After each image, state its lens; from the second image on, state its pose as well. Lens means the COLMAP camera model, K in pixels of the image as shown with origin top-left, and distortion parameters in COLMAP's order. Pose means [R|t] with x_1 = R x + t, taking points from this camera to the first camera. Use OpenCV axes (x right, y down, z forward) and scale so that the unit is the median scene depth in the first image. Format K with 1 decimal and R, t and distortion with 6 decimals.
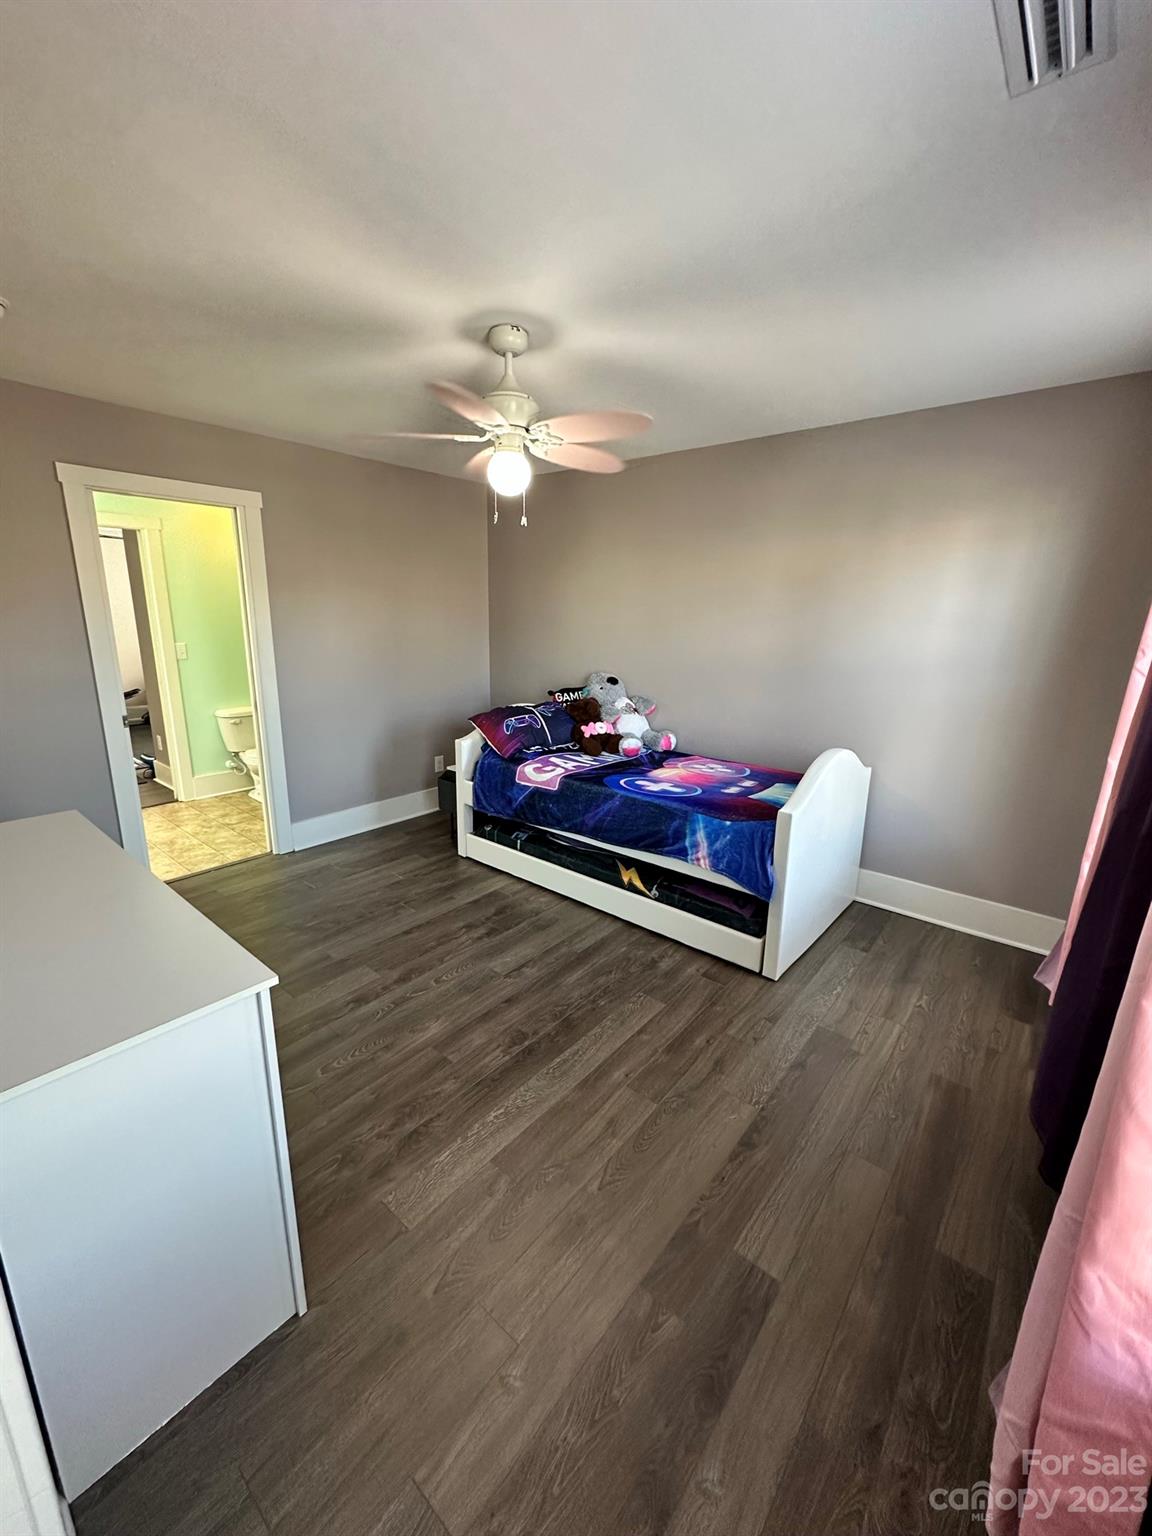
lens RADIAL K [[609.0, 0, 573.6], [0, 609.0, 761.9], [0, 0, 1]] dist [-0.000007, -0.000004]
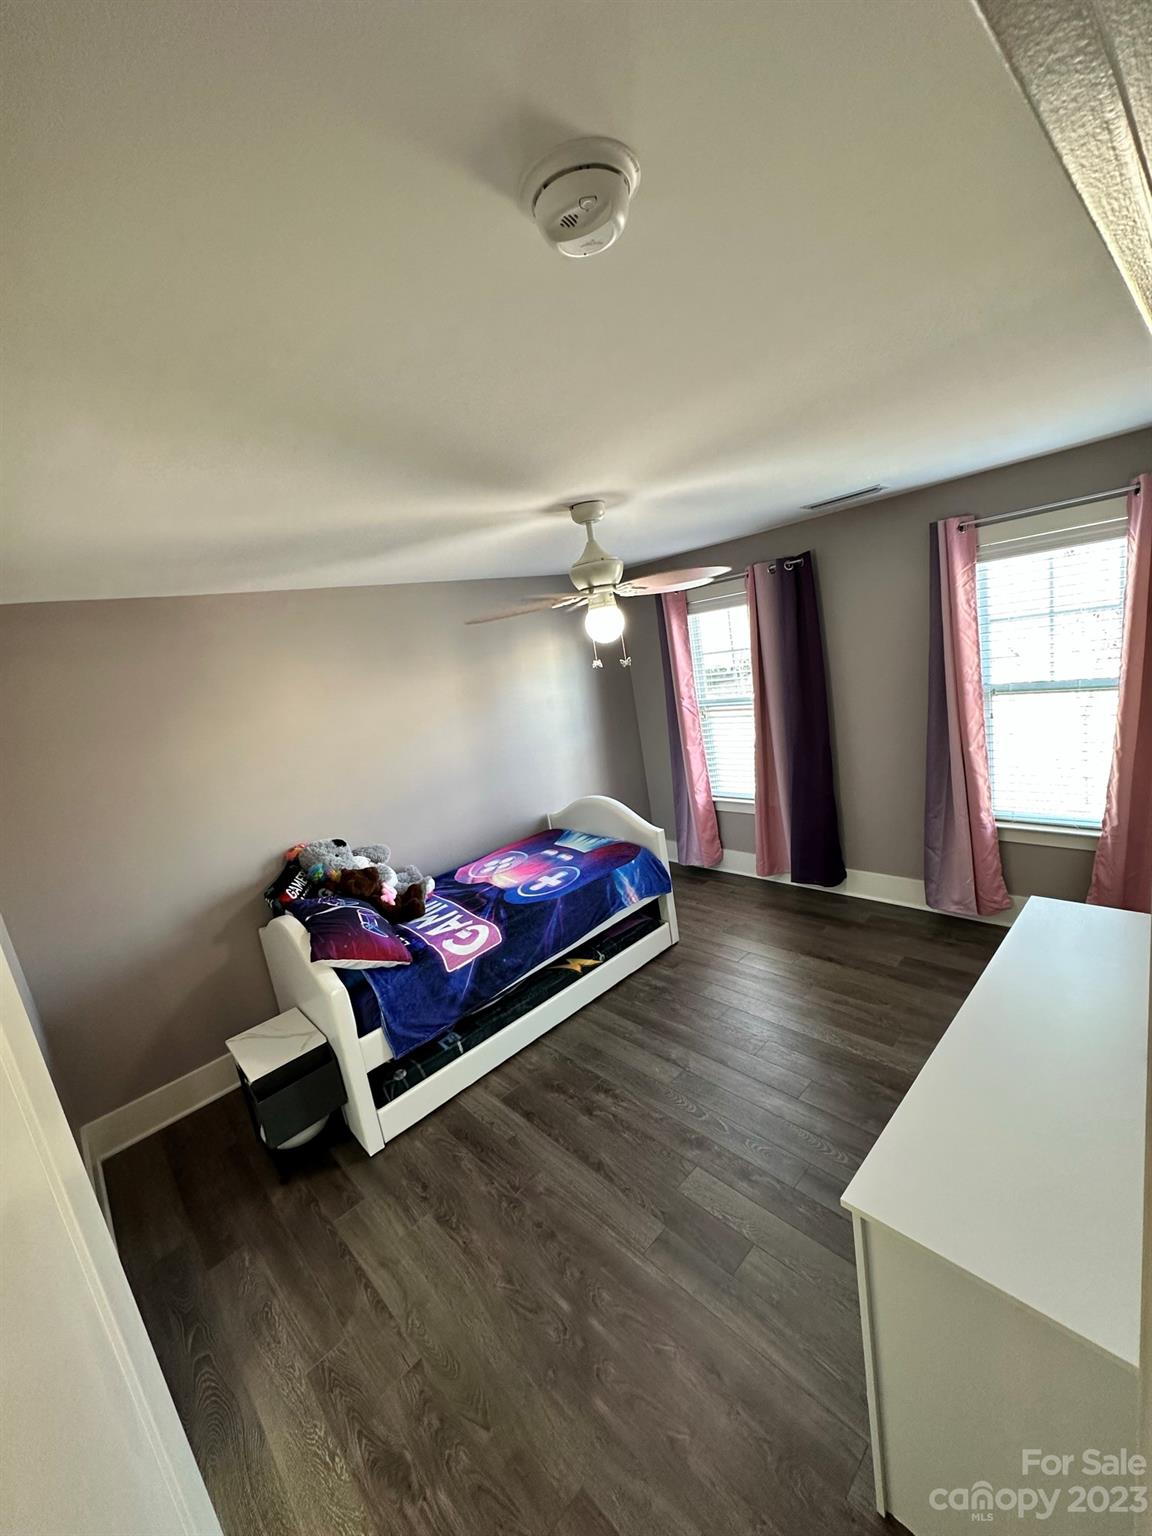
lens RADIAL K [[609.0, 0, 582.8], [0, 609.0, 769.3], [0, 0, 1]] dist [-0.000007, -0.000004]
pose [[0.115518, -0.238005, 0.964370, -0.870118], [0.383085, 0.906436, 0.177819, -0.316708], [-0.916461, 0.348894, 0.195886, 0.655024]]
